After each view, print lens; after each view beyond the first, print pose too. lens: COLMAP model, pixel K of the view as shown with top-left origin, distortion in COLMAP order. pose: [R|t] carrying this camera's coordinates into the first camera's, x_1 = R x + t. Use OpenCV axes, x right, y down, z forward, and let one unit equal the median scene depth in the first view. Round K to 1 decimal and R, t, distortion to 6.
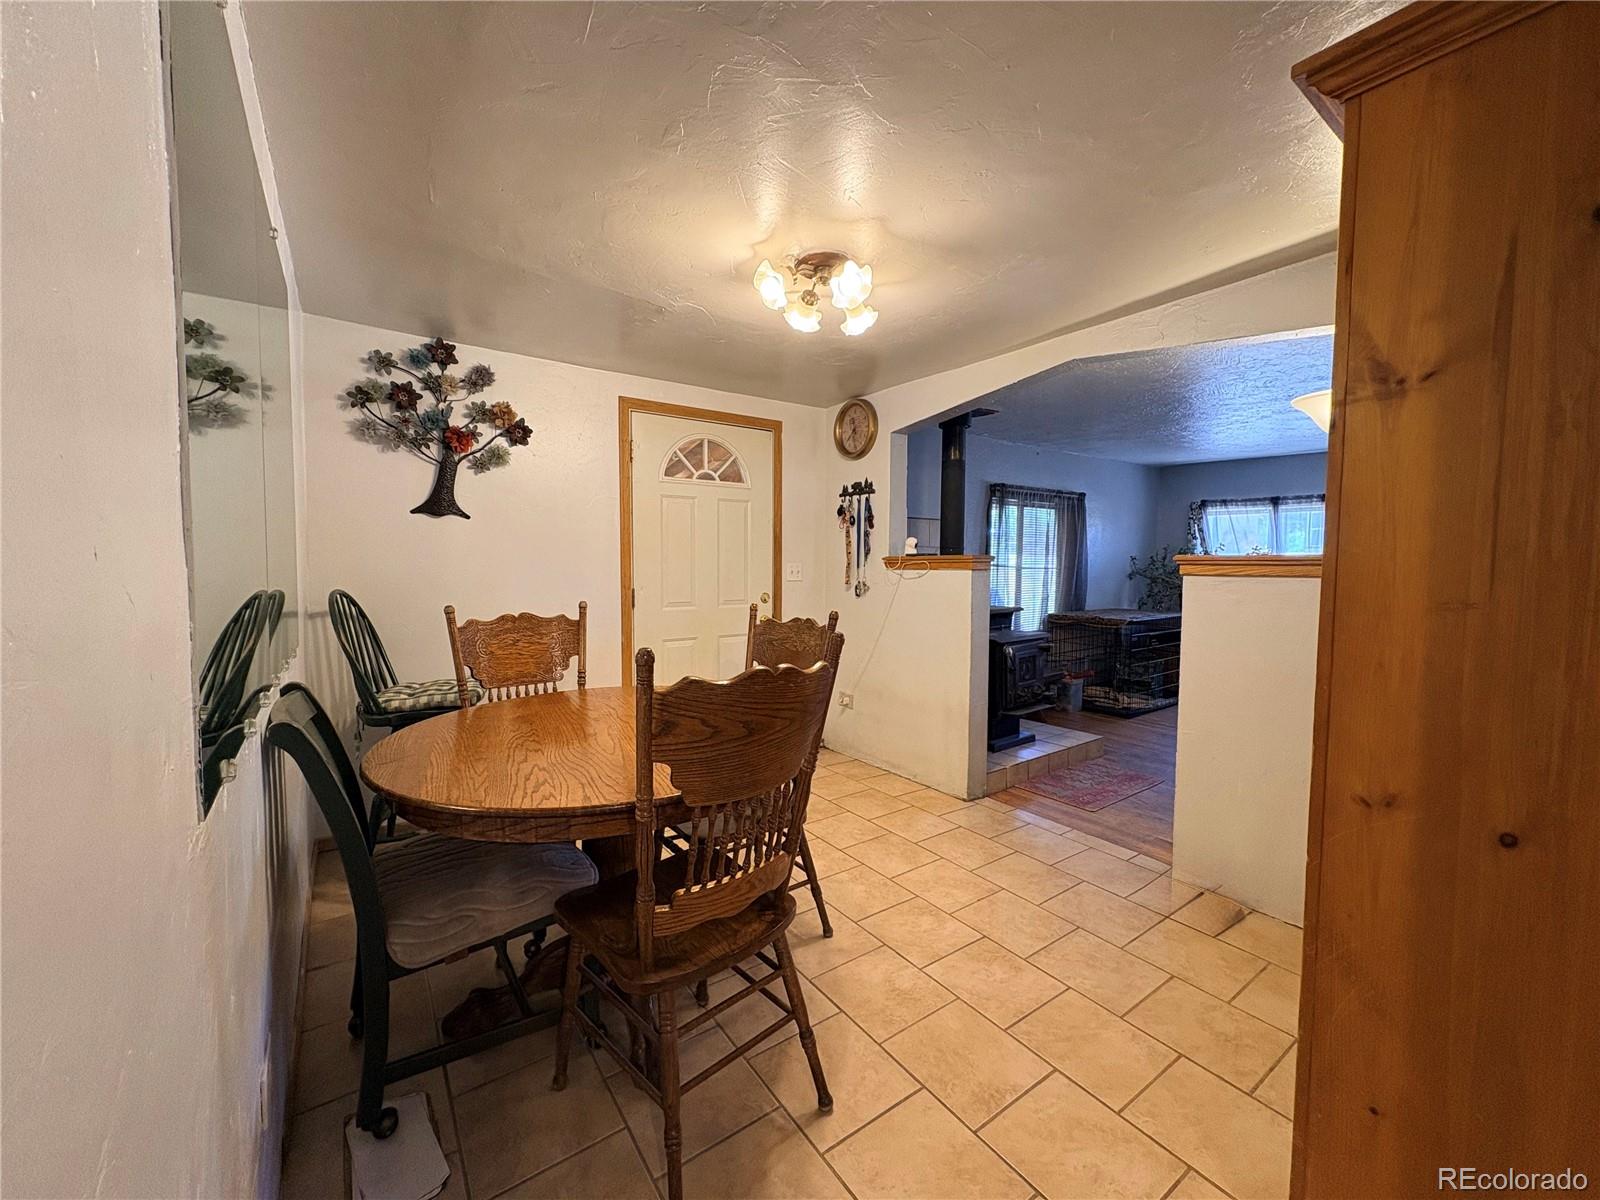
lens RADIAL K [[638.6, 0, 800.0], [0, 638.6, 600.0], [0, 0, 1]] dist [0.002925, 0.000625]
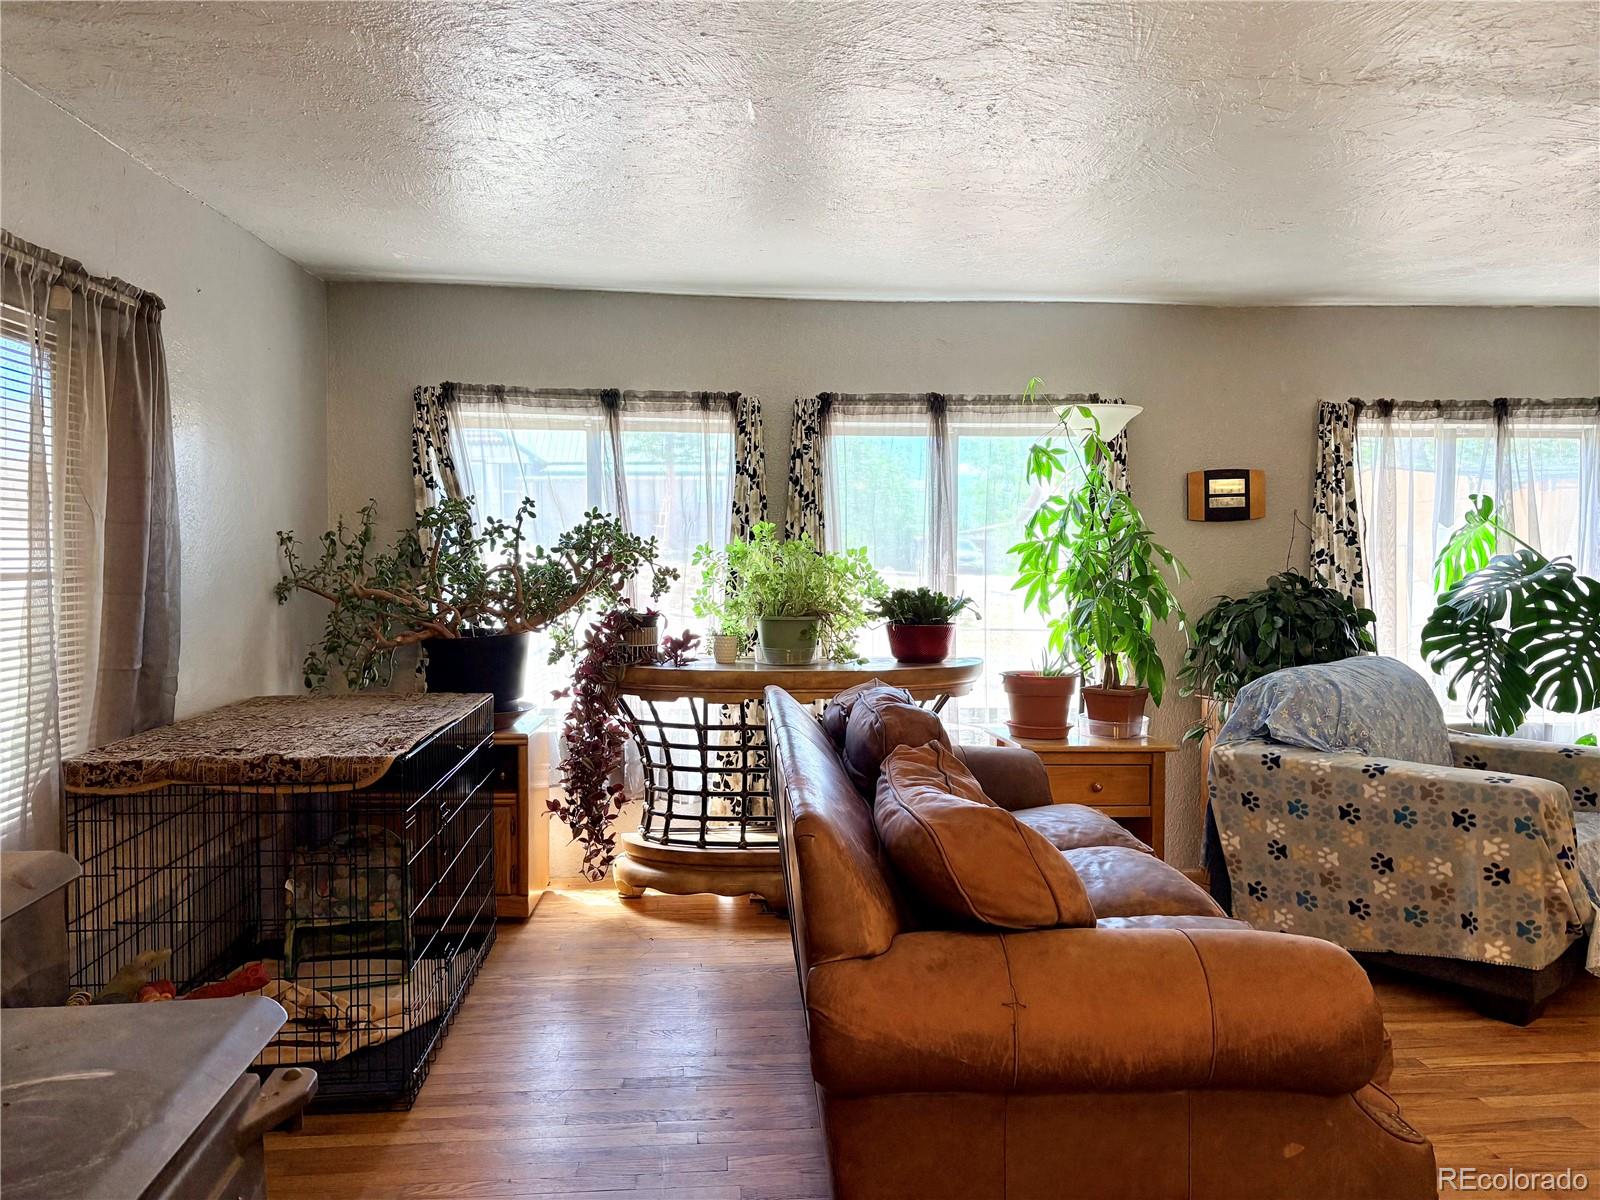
lens RADIAL K [[1202.2, 0, 800.0], [0, 1202.2, 600.0], [0, 0, 1]] dist [0.090364, -0.112598]
pose [[0.511299, -0.040249, 0.858460, 0.127812], [0.055744, 0.998352, 0.013607, -0.029142], [-0.857593, 0.040897, 0.512700, 0.489066]]
